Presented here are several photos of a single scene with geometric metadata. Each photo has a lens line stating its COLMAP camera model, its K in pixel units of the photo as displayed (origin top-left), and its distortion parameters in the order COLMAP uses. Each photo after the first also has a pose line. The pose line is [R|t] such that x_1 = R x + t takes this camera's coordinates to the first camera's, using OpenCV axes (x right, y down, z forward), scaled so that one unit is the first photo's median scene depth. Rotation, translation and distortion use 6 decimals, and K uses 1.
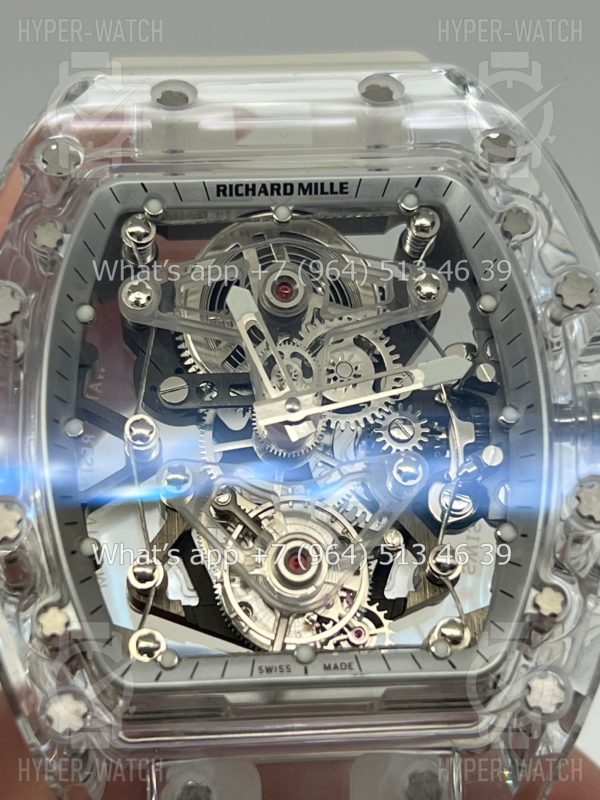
lens RADIAL K [[1941.9, 0, 303.2], [0, 1941.9, 399.3], [0, 0, 1]] dist [0.055991, 0.000000]
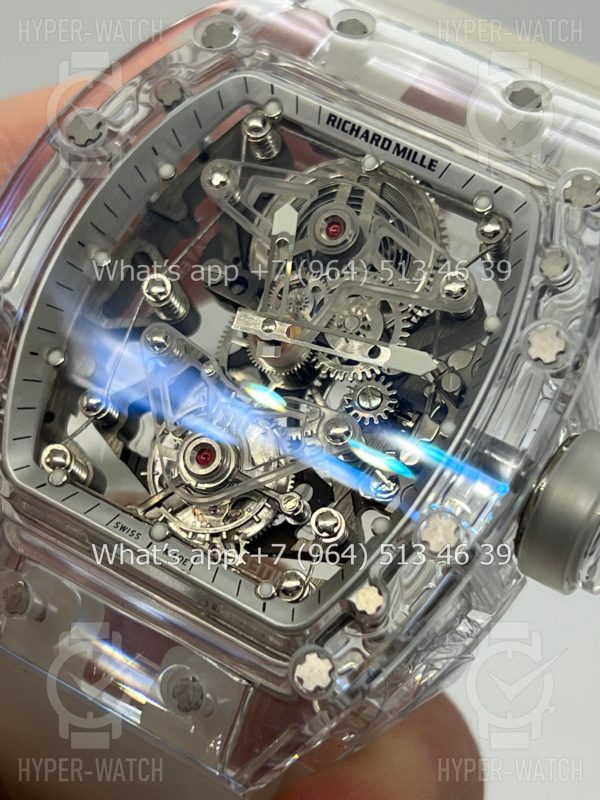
lens RADIAL K [[1941.9, 0, 299.7], [0, 1941.9, 402.3], [0, 0, 1]] dist [0.055991, 0.000000]
pose [[0.807061, 0.447724, -0.384963, 0.418626], [-0.430322, 0.892410, 0.135748, -0.106421], [0.404322, 0.056101, 0.912894, 0.037925]]
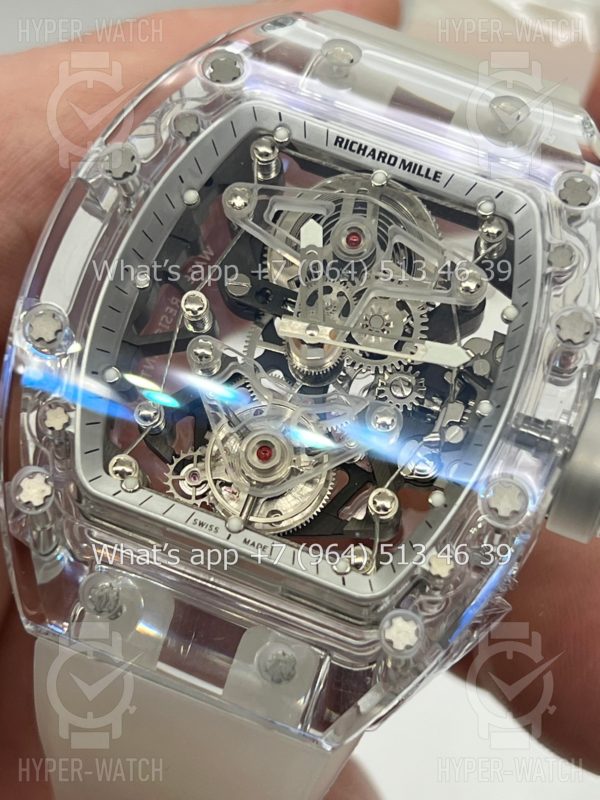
lens RADIAL K [[1941.9, 0, 296.2], [0, 1941.9, 397.5], [0, 0, 1]] dist [0.055991, 0.000000]
pose [[0.902050, 0.375608, -0.212663, 0.242195], [-0.371268, 0.926483, 0.061562, -0.026765], [0.220151, 0.023423, 0.975184, -0.147348]]
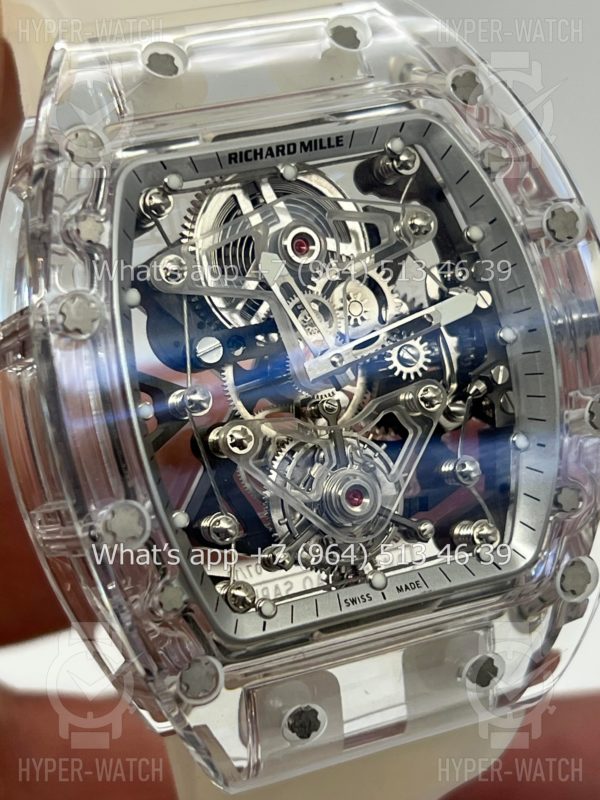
lens RADIAL K [[1941.9, 0, 303.2], [0, 1941.9, 384.8], [0, 0, 1]] dist [0.055991, 0.000000]
pose [[0.944571, -0.150742, 0.291654, -0.331053], [0.077090, 0.965359, 0.249277, -0.248079], [-0.319128, -0.212976, 0.923471, -0.009292]]
